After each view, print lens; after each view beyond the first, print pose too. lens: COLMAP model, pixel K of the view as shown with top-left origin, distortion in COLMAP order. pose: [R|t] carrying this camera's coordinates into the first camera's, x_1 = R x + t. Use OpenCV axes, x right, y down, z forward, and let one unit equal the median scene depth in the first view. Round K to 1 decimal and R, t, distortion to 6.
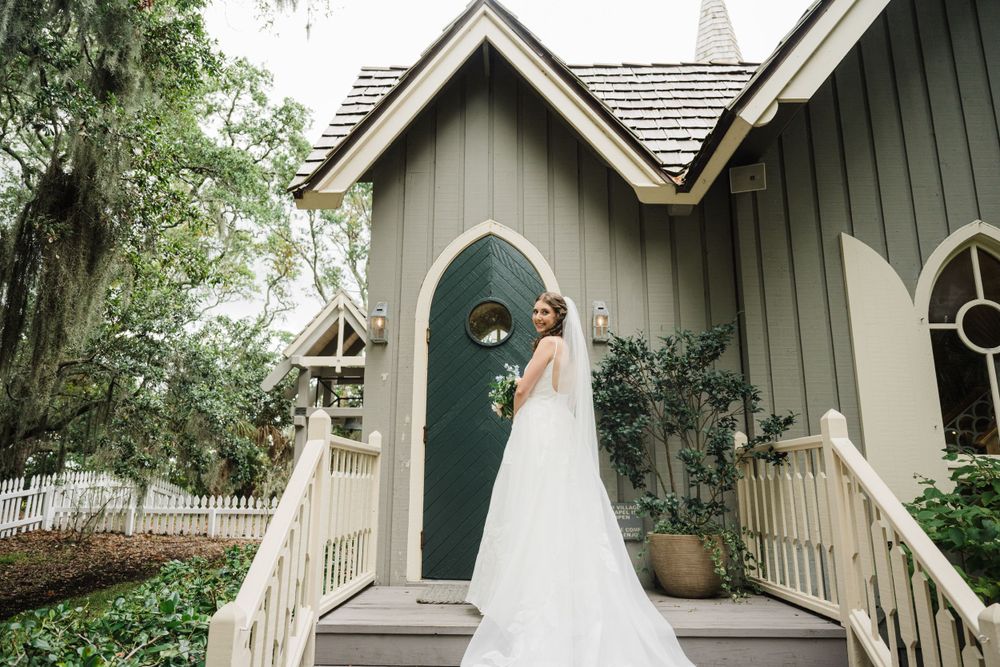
lens RADIAL K [[664.3, 0, 492.9], [0, 664.3, 332.0], [0, 0, 1]] dist [-0.001775, -0.000298]
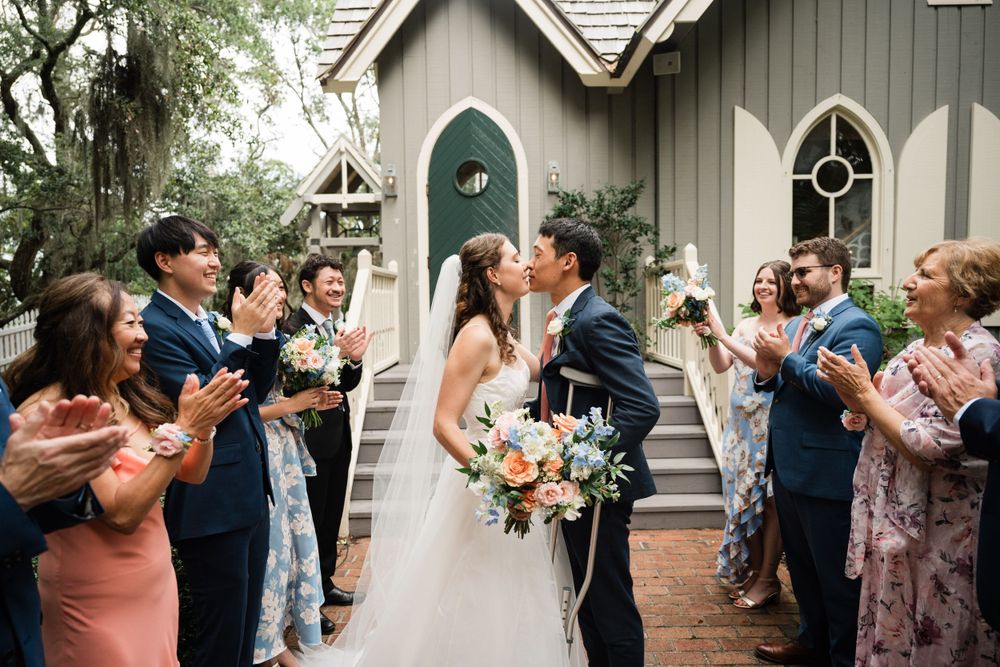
lens RADIAL K [[664.3, 0, 492.9], [0, 664.3, 332.0], [0, 0, 1]] dist [-0.001775, -0.000298]
pose [[0.999645, -0.021703, 0.015425, 0.009374], [0.016788, 0.963406, 0.267521, -0.075607], [-0.020667, -0.267167, 0.963429, -0.385643]]
